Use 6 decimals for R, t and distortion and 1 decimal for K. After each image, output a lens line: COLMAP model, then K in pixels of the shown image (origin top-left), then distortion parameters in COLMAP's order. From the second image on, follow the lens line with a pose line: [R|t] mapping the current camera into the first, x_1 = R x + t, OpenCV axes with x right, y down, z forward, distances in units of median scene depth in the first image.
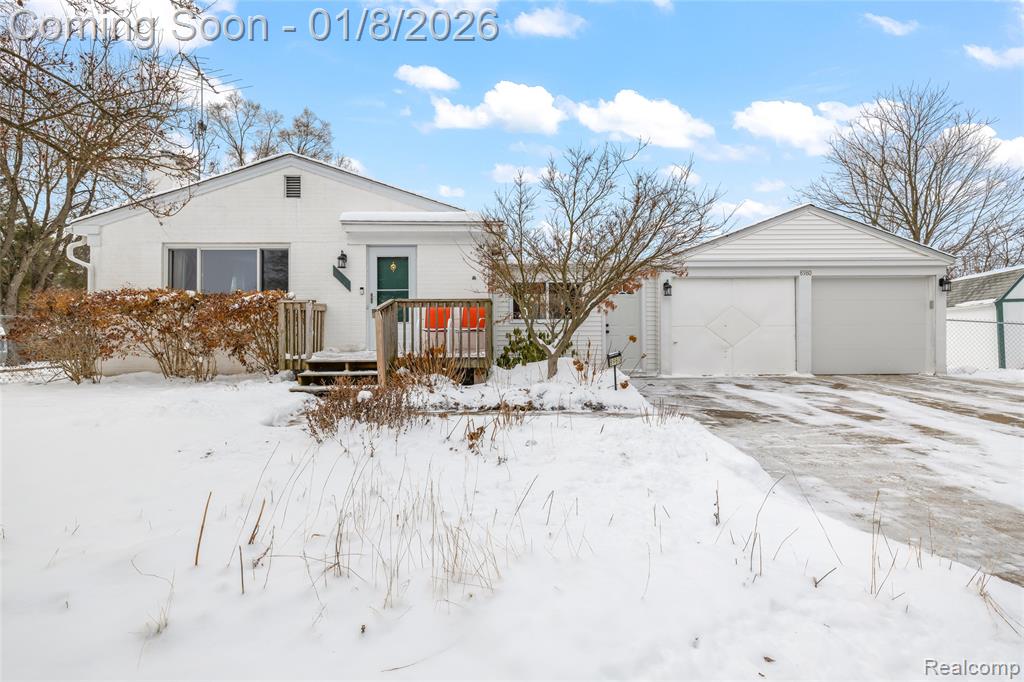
lens RADIAL K [[442.3, 0, 508.8], [0, 442.3, 327.9], [0, 0, 1]] dist [0.012113, -0.000074]
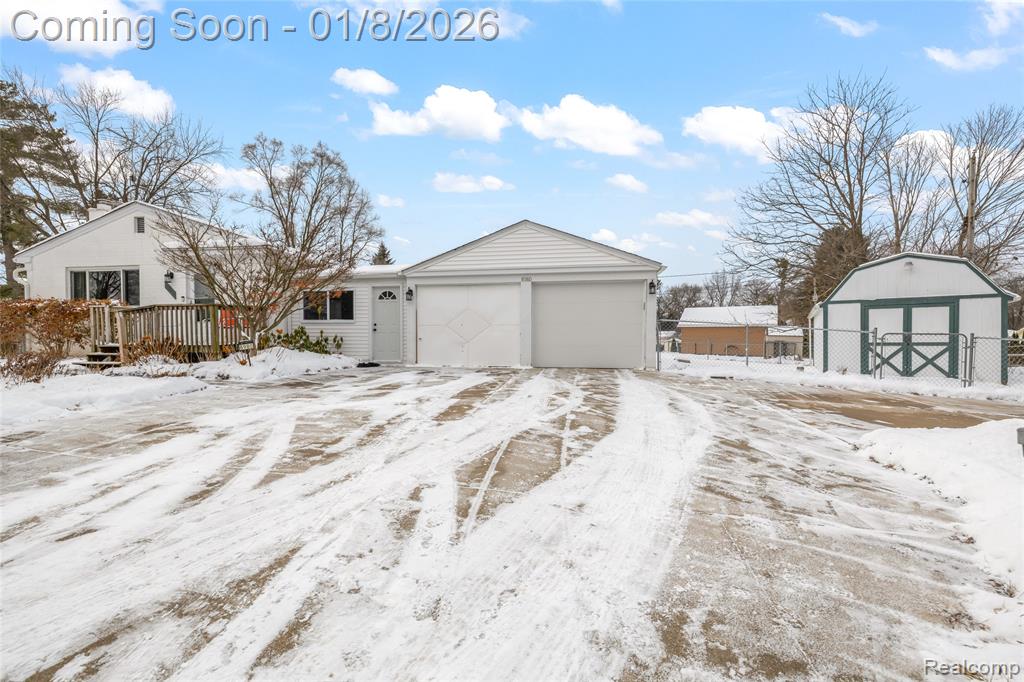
lens RADIAL K [[442.3, 0, 508.8], [0, 442.3, 327.9], [0, 0, 1]] dist [0.012113, -0.000074]
pose [[0.971950, 0.007463, -0.235069, 0.892268], [-0.006627, 0.999969, 0.004343, -0.003281], [0.235094, -0.002663, 0.971969, -0.116357]]
